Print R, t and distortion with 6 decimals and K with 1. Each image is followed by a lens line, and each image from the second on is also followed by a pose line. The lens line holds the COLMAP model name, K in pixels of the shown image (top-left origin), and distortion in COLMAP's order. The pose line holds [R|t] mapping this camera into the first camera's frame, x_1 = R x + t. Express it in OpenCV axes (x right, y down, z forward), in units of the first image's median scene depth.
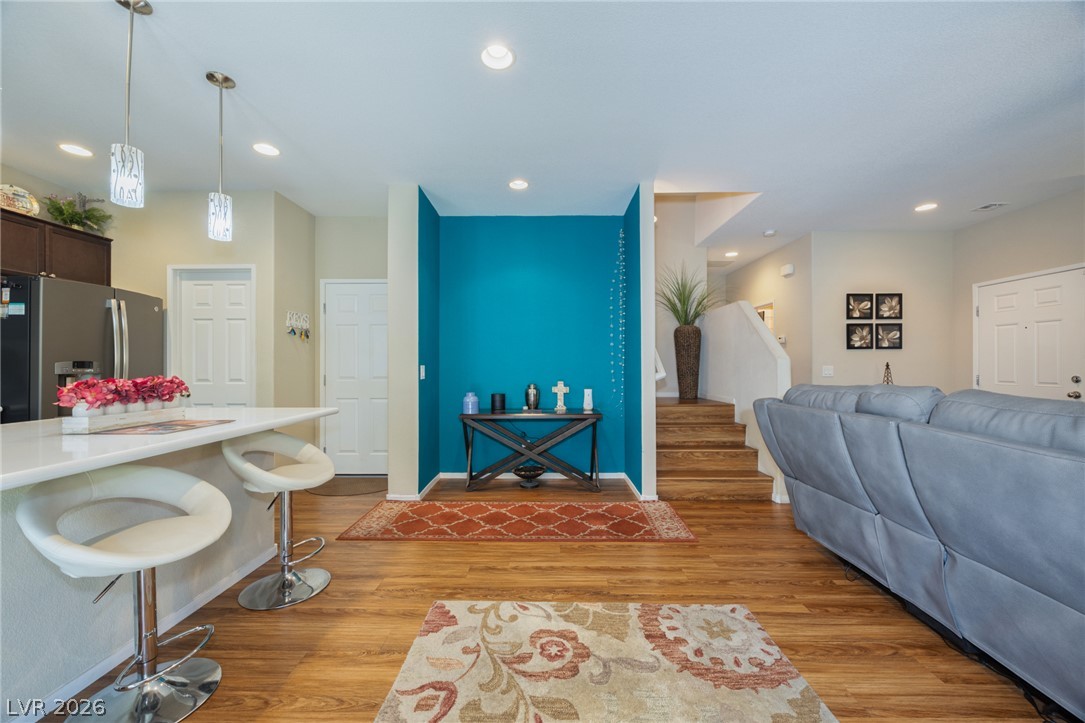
lens RADIAL K [[414.5, 0, 542.7], [0, 414.5, 365.4], [0, 0, 1]] dist [-0.001312, 0.000004]
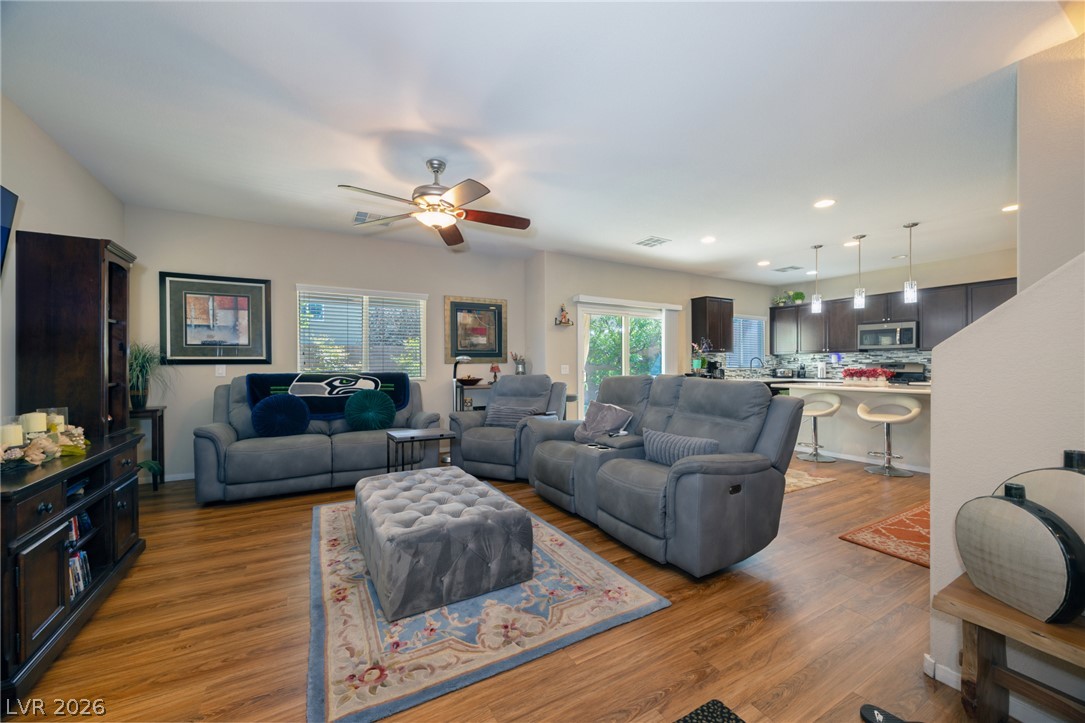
lens RADIAL K [[414.5, 0, 542.7], [0, 414.5, 365.4], [0, 0, 1]] dist [-0.001312, 0.000004]
pose [[-0.857548, 0.002217, -0.514399, 1.895395], [0.001949, 0.999998, 0.001060, 0.000077], [0.514400, -0.000094, -0.857551, 1.869252]]
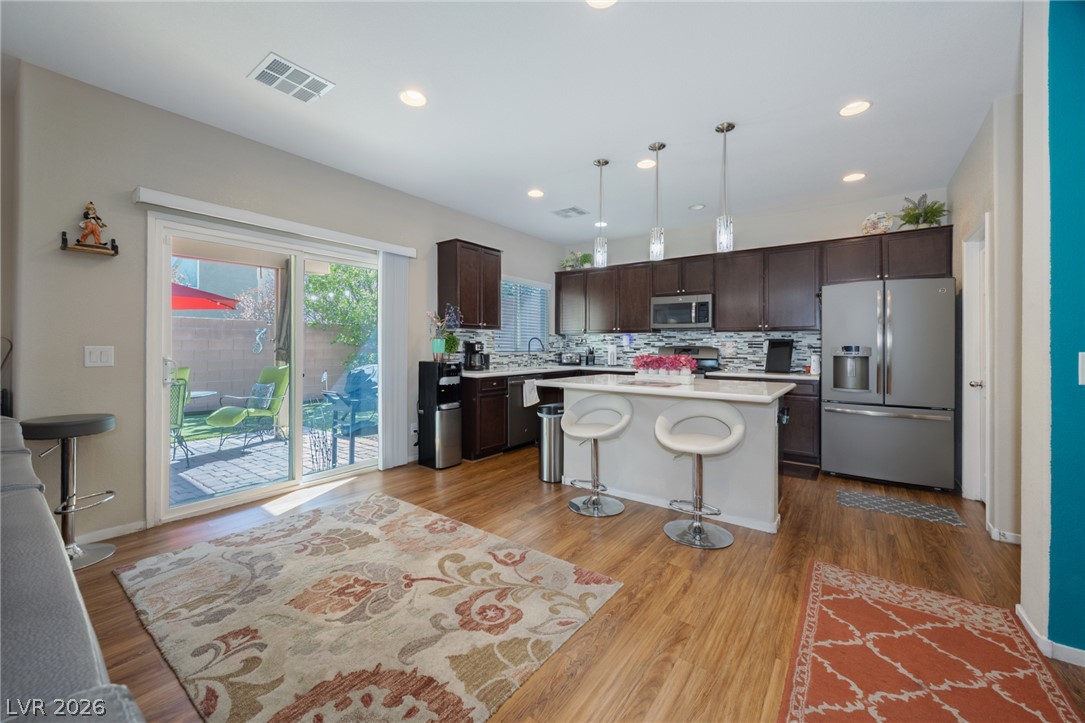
lens RADIAL K [[425.4, 0, 535.1], [0, 425.4, 346.9], [0, 0, 1]] dist [0.000773, 0.000195]
pose [[-0.591677, -0.003490, -0.806168, 0.653094], [-0.006284, 0.999980, 0.000283, -0.002725], [0.806151, 0.005233, -0.591687, 1.338497]]
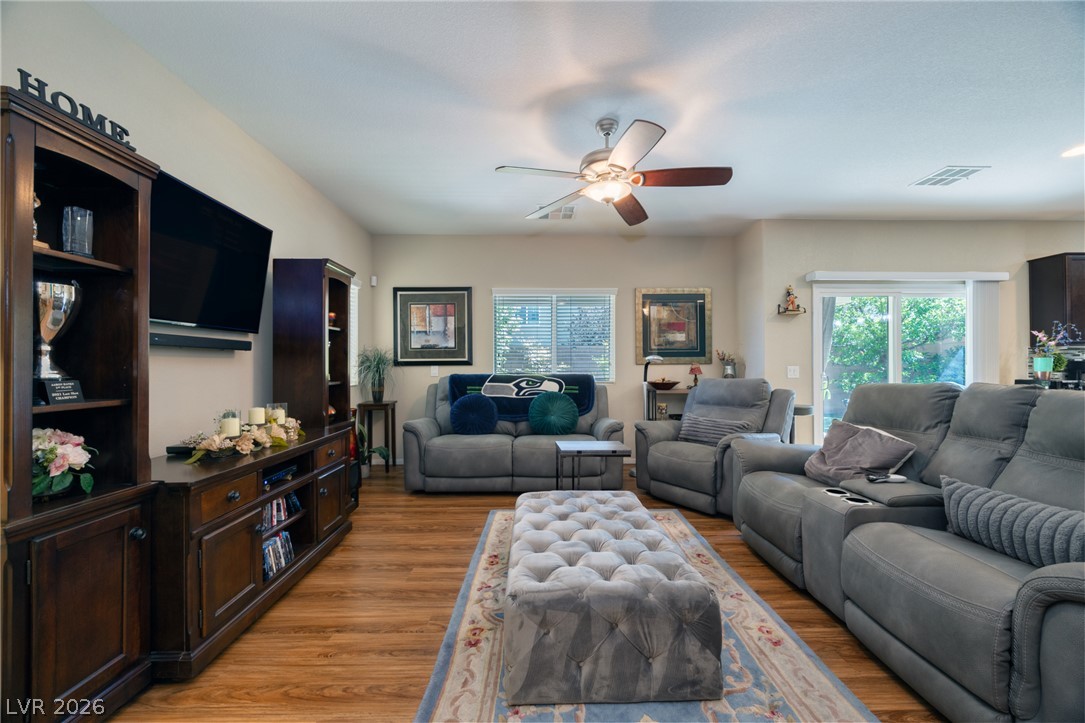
lens RADIAL K [[414.5, 0, 542.7], [0, 414.5, 365.4], [0, 0, 1]] dist [-0.001312, 0.000004]
pose [[-0.999215, 0.001624, -0.039590, 1.701580], [0.001659, 0.999998, -0.000835, -0.003260], [0.039589, -0.000900, -0.999216, 1.627378]]
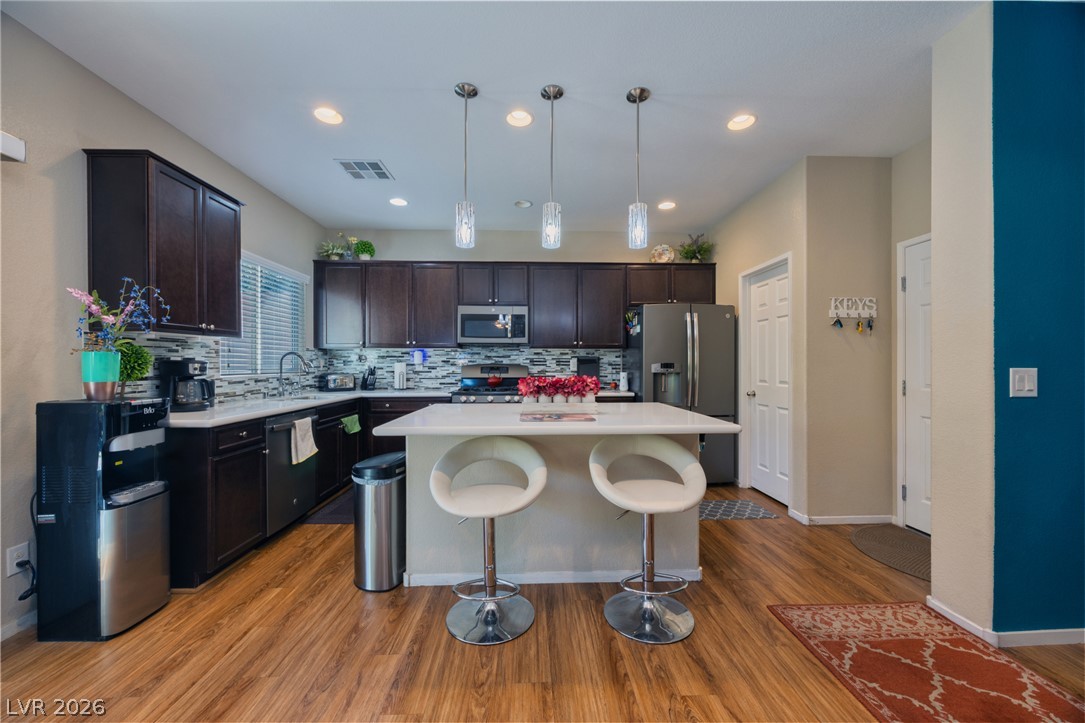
lens RADIAL K [[414.5, 0, 542.7], [0, 414.5, 365.4], [0, 0, 1]] dist [-0.001312, 0.000004]
pose [[0.047025, 0.000768, -0.998893, 0.265551], [0.001353, 0.999999, 0.000833, -0.006322], [0.998893, -0.001390, 0.047024, 0.725003]]
